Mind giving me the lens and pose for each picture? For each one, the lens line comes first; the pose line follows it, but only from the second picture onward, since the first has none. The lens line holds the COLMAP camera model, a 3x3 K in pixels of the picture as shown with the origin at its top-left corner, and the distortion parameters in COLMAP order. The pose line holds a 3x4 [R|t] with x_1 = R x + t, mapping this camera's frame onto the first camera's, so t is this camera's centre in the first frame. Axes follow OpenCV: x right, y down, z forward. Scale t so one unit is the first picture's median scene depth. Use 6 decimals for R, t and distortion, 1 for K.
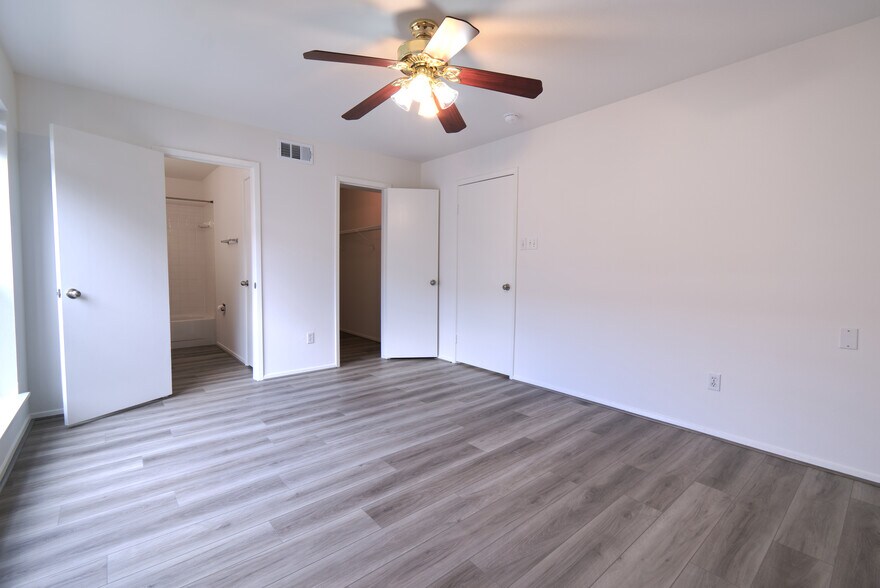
lens RADIAL K [[391.0, 0, 445.7], [0, 391.0, 299.1], [0, 0, 1]] dist [-0.004690, 0.004011]
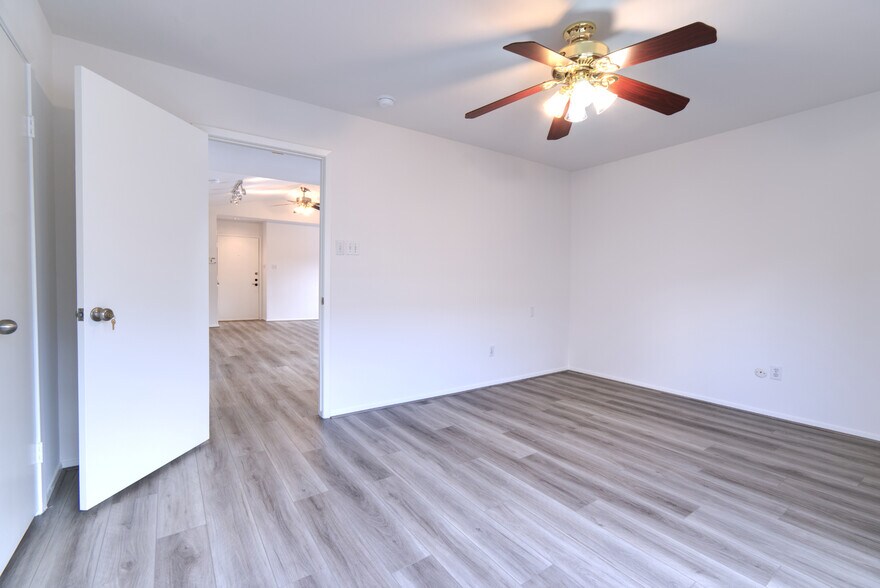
lens RADIAL K [[391.0, 0, 439.1], [0, 391.0, 274.8], [0, 0, 1]] dist [-0.004690, 0.004011]
pose [[0.102718, 0.005957, 0.994693, -0.871834], [0.074837, 0.997102, -0.013699, -0.080167], [-0.991891, 0.075847, 0.101974, 1.005222]]
